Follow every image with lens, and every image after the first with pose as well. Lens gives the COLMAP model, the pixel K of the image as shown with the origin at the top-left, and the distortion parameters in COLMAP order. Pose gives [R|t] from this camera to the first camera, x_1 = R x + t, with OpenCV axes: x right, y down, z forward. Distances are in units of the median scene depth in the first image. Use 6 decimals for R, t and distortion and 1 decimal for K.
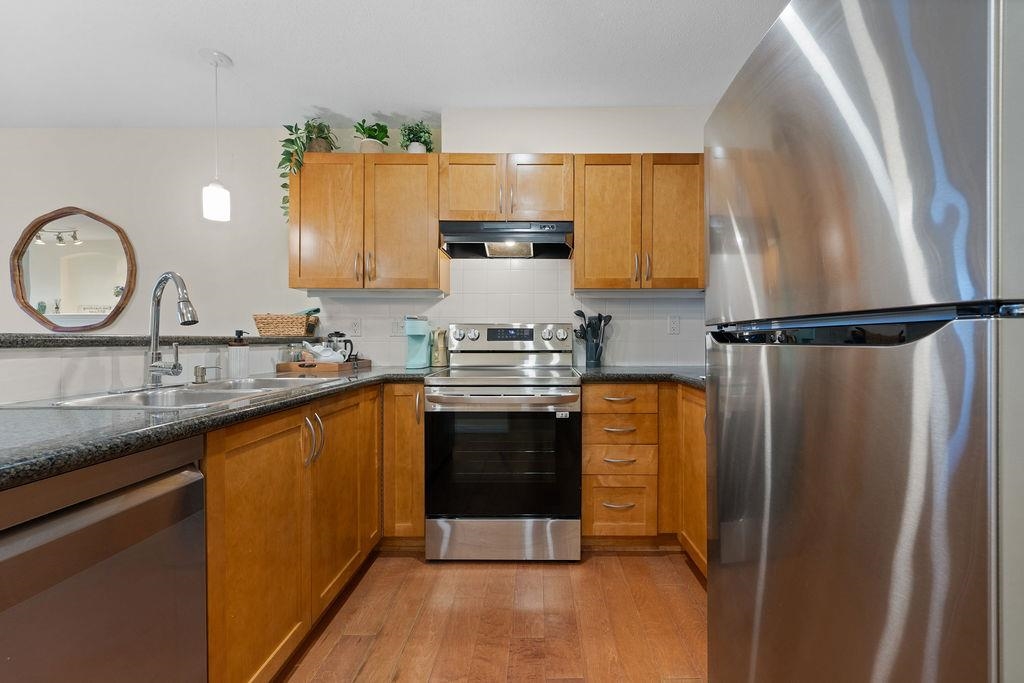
lens RADIAL K [[433.6, 0, 539.0], [0, 433.6, 344.6], [0, 0, 1]] dist [0.000912, -0.000246]
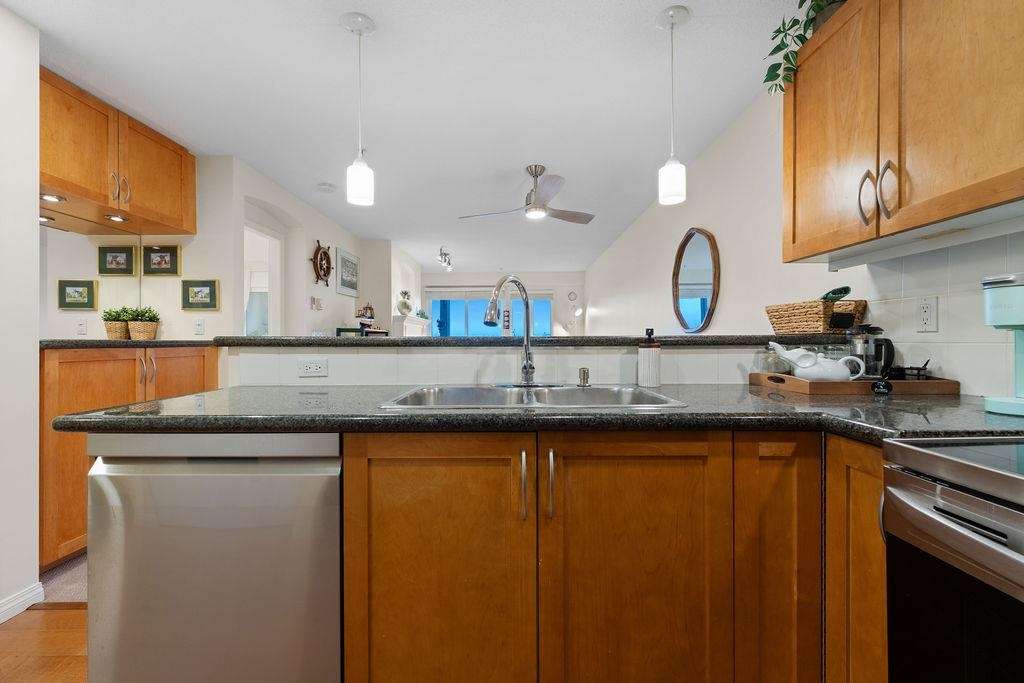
lens RADIAL K [[417.1, 0, 512.0], [0, 417.1, 341.5], [0, 0, 1]] dist [-0.001089, -0.000353]
pose [[-0.009216, 0.003665, -0.999951, 0.087522], [-0.006819, 0.999970, 0.003728, -0.007704], [0.999934, 0.006853, -0.009190, 0.595820]]
